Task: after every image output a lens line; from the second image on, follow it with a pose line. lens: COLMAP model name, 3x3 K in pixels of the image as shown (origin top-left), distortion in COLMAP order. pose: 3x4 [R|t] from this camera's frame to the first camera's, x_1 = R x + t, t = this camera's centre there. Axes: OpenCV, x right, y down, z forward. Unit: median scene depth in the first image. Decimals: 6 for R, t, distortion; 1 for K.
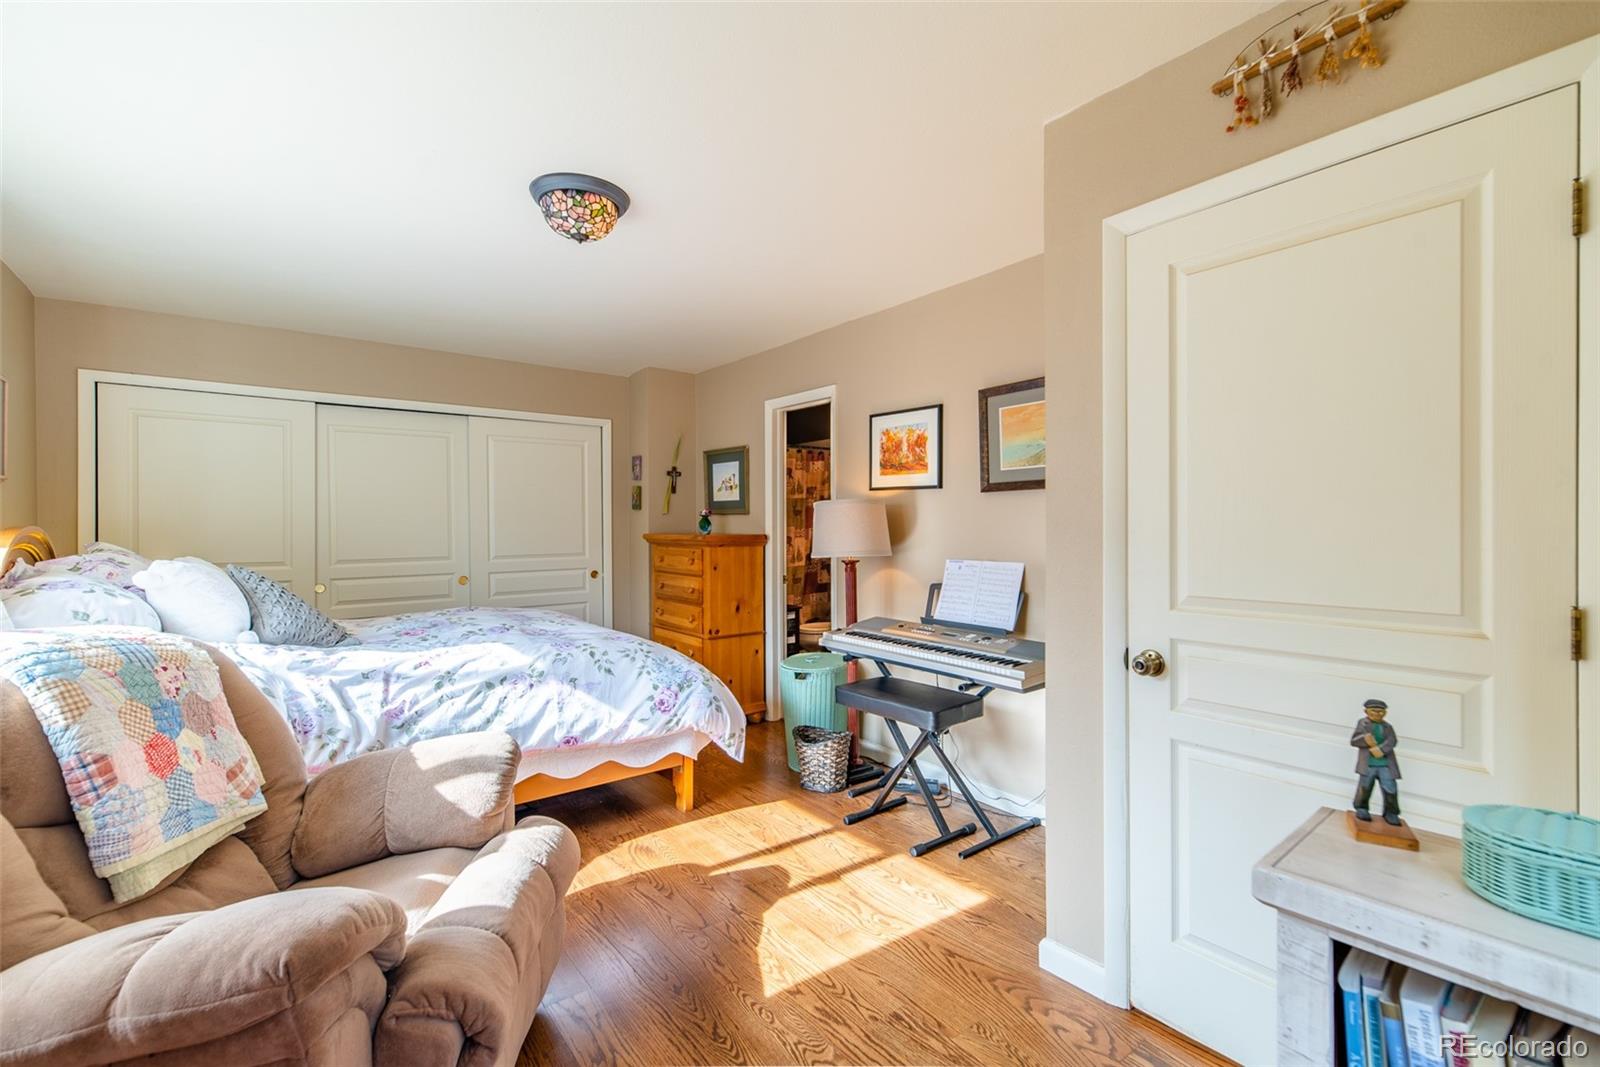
lens RADIAL K [[721.4, 0, 822.8], [0, 721.4, 523.1], [0, 0, 1]] dist [-0.000476, 0.000179]
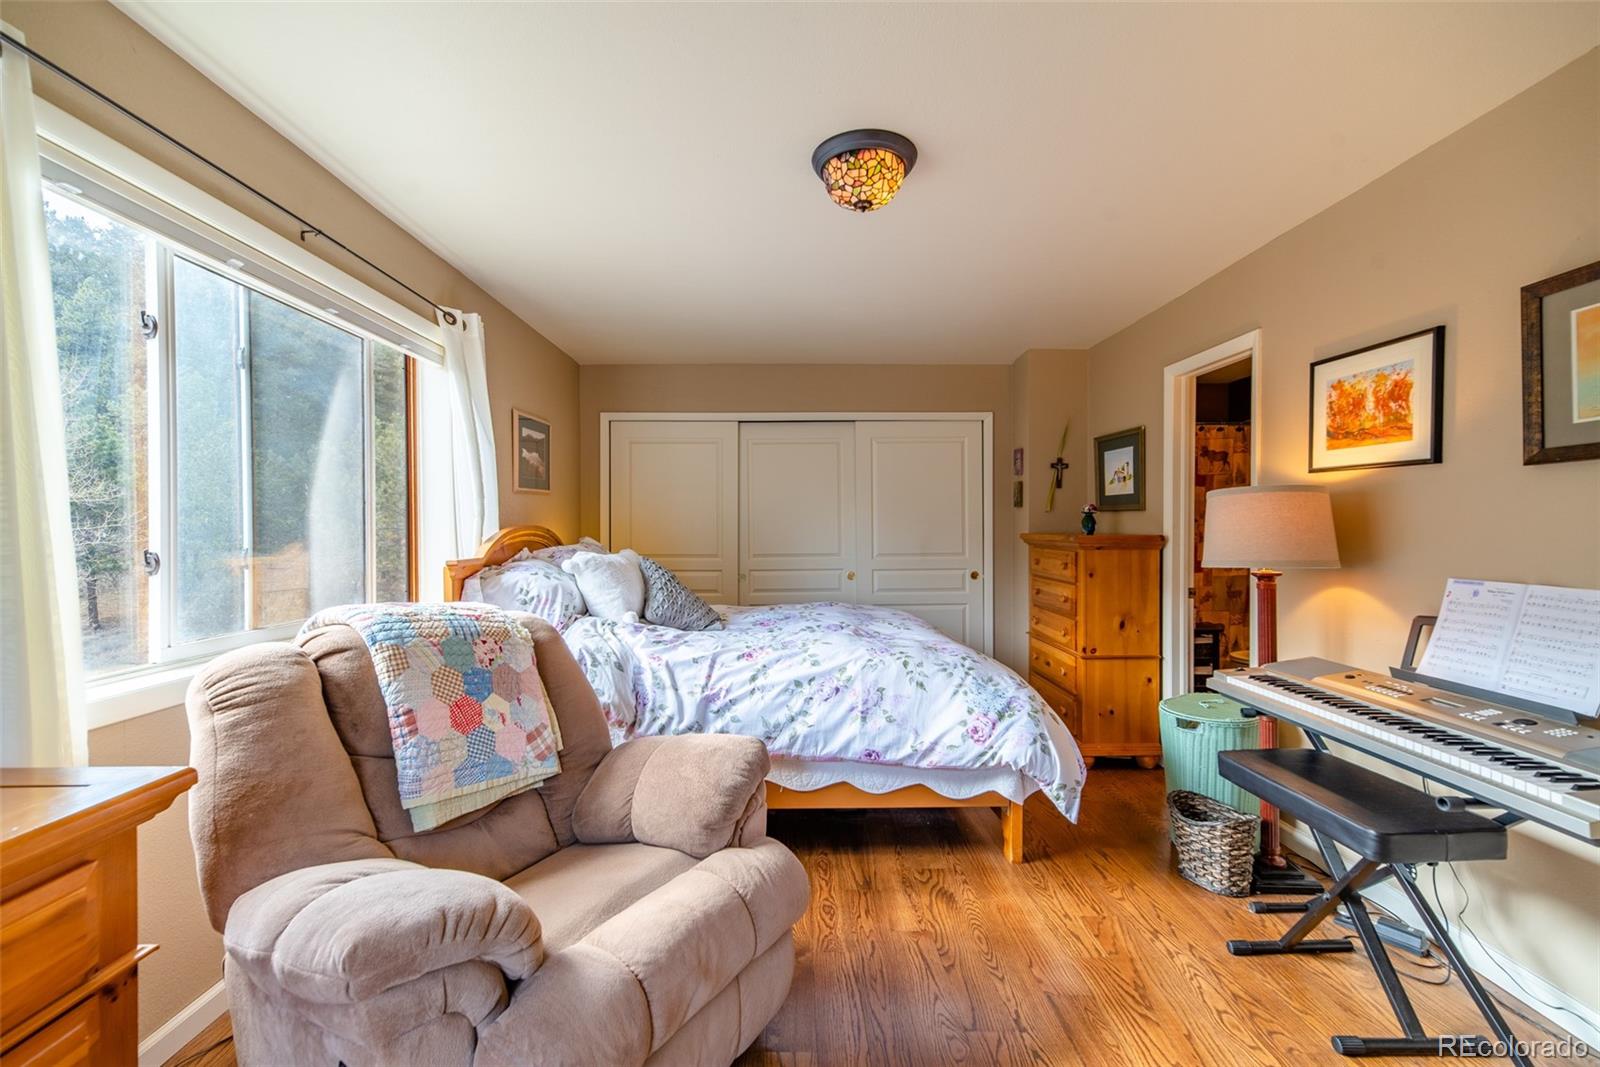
lens RADIAL K [[694.7, 0, 800.0], [0, 694.7, 533.5], [0, 0, 1]] dist [0.007268, 0.000436]
pose [[0.785083, 0.006370, -0.619358, 0.114846], [0.003060, 0.999895, 0.014162, 0.002250], [0.619383, -0.013014, 0.784981, 0.207083]]
